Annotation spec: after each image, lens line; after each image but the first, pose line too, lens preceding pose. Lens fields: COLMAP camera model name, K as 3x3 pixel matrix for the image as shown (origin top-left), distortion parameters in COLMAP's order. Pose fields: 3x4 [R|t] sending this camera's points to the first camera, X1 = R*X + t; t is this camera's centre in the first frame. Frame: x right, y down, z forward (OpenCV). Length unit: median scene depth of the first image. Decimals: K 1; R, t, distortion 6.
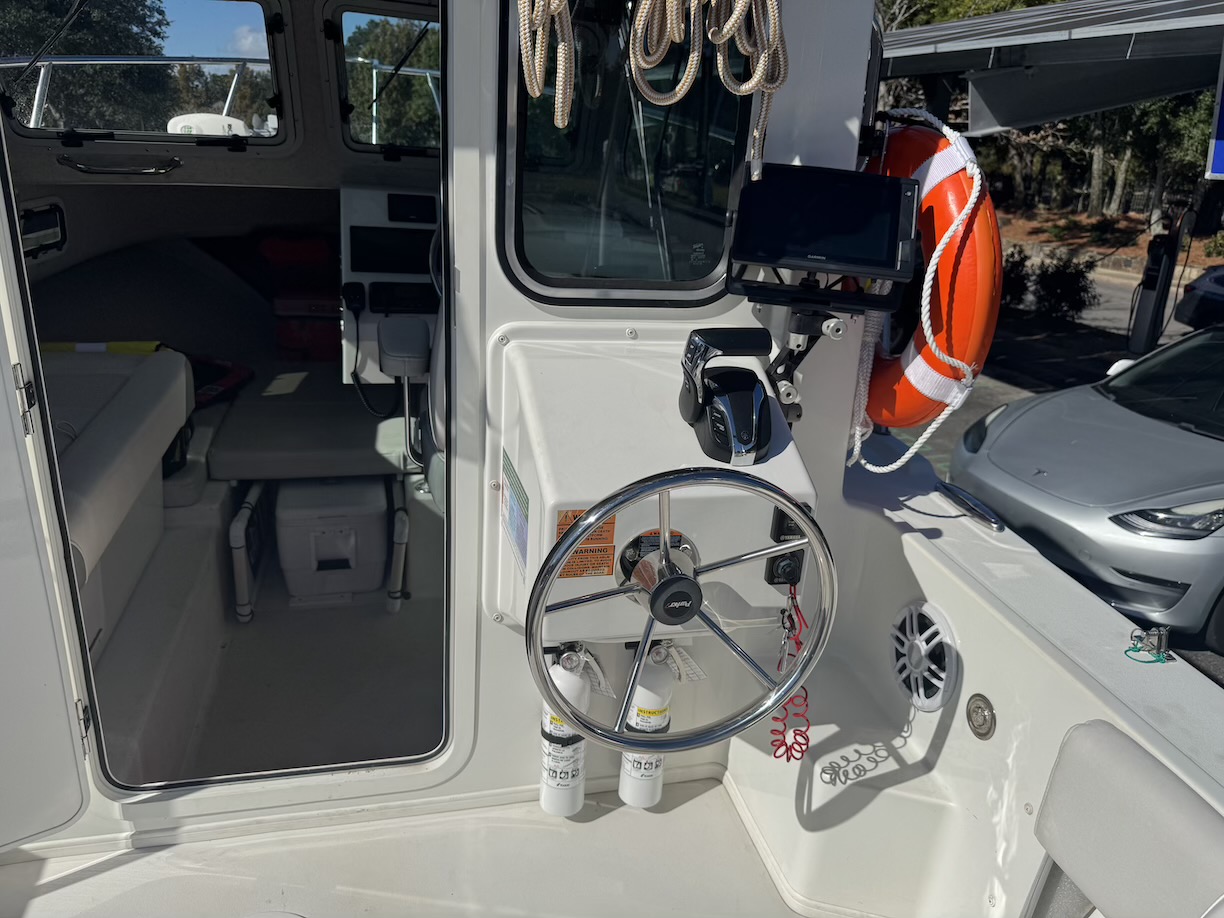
lens RADIAL K [[867.4, 0, 607.9], [0, 867.4, 463.4], [0, 0, 1]] dist [-0.000802, -0.005723]
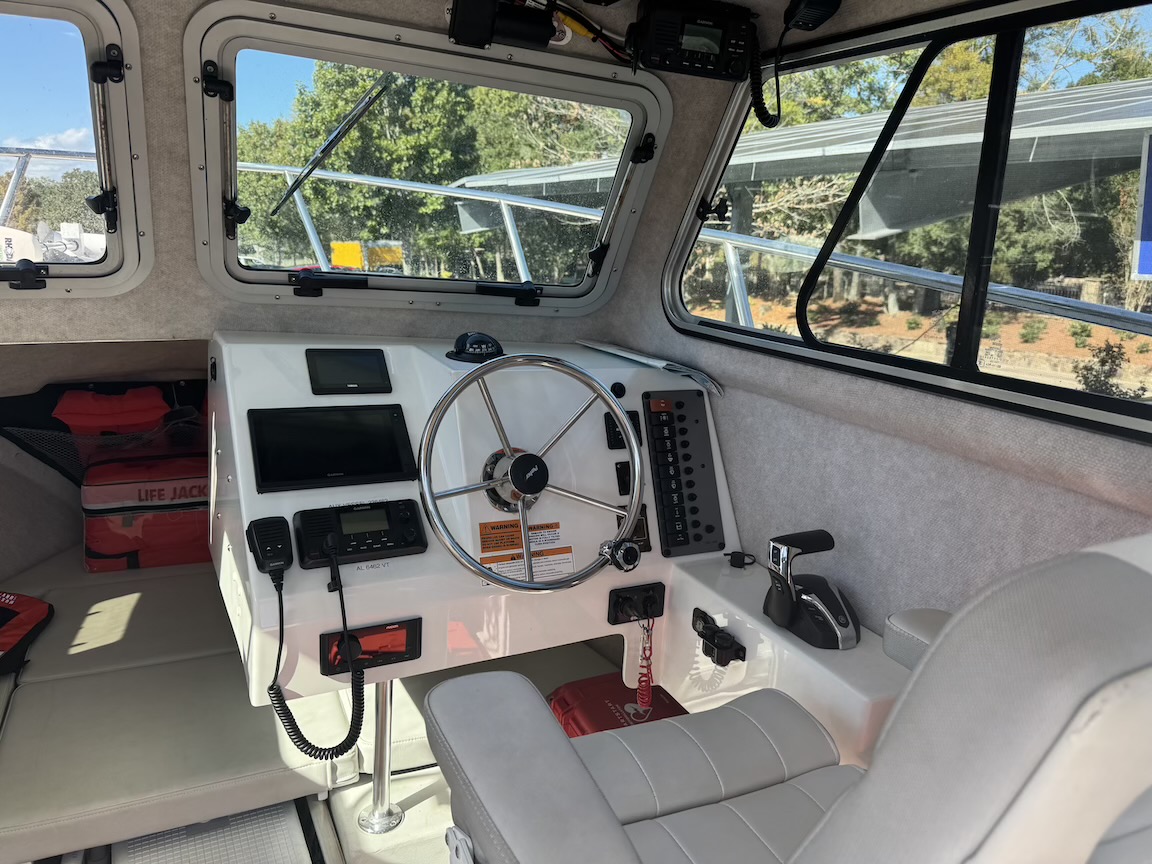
lens RADIAL K [[816.4, 0, 572.1], [0, 816.4, 436.1], [0, 0, 1]] dist [-0.000802, -0.005723]
pose [[0.977458, -0.058906, 0.202746, -0.099134], [0.082987, 0.990192, -0.112400, -0.089322], [-0.194136, 0.126692, 0.972759, 0.217726]]
